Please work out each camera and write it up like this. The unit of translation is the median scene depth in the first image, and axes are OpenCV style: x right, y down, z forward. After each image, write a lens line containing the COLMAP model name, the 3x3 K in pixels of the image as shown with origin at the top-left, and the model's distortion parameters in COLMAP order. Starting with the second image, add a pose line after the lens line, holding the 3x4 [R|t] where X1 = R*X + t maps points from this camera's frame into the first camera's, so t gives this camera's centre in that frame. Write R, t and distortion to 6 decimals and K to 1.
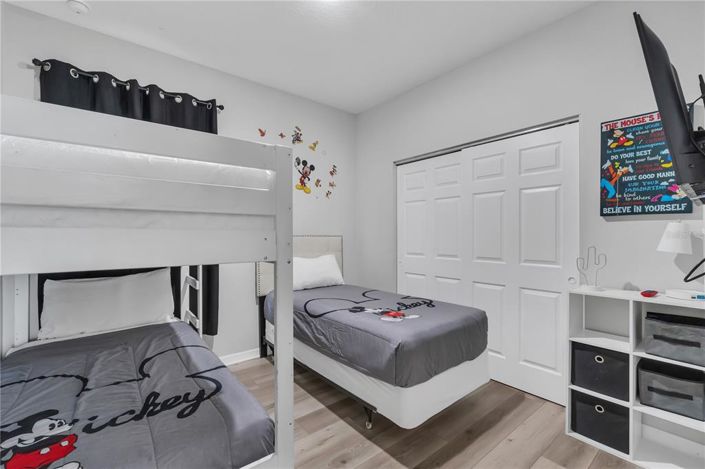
lens RADIAL K [[308.0, 0, 352.5], [0, 308.0, 234.5], [0, 0, 1]] dist [-0.011466, -0.000432]
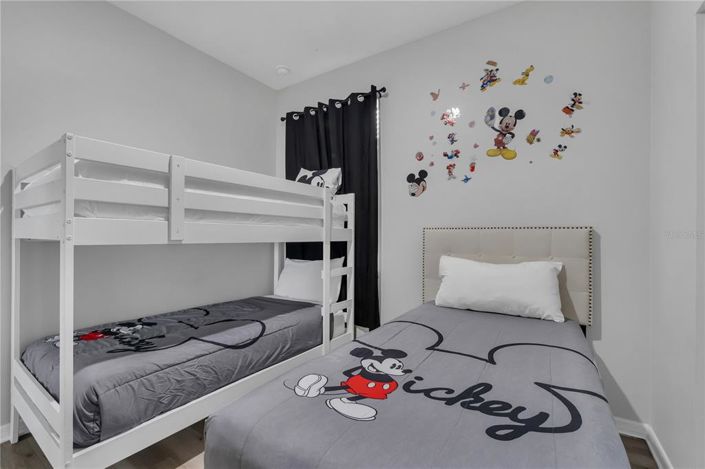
lens RADIAL K [[308.0, 0, 352.5], [0, 308.0, 234.5], [0, 0, 1]] dist [-0.011466, -0.000432]
pose [[0.296792, 0.000511, -0.954942, 0.347419], [-0.001200, 0.999999, 0.000162, 0.017992], [0.954941, 0.001098, 0.296792, 0.514368]]
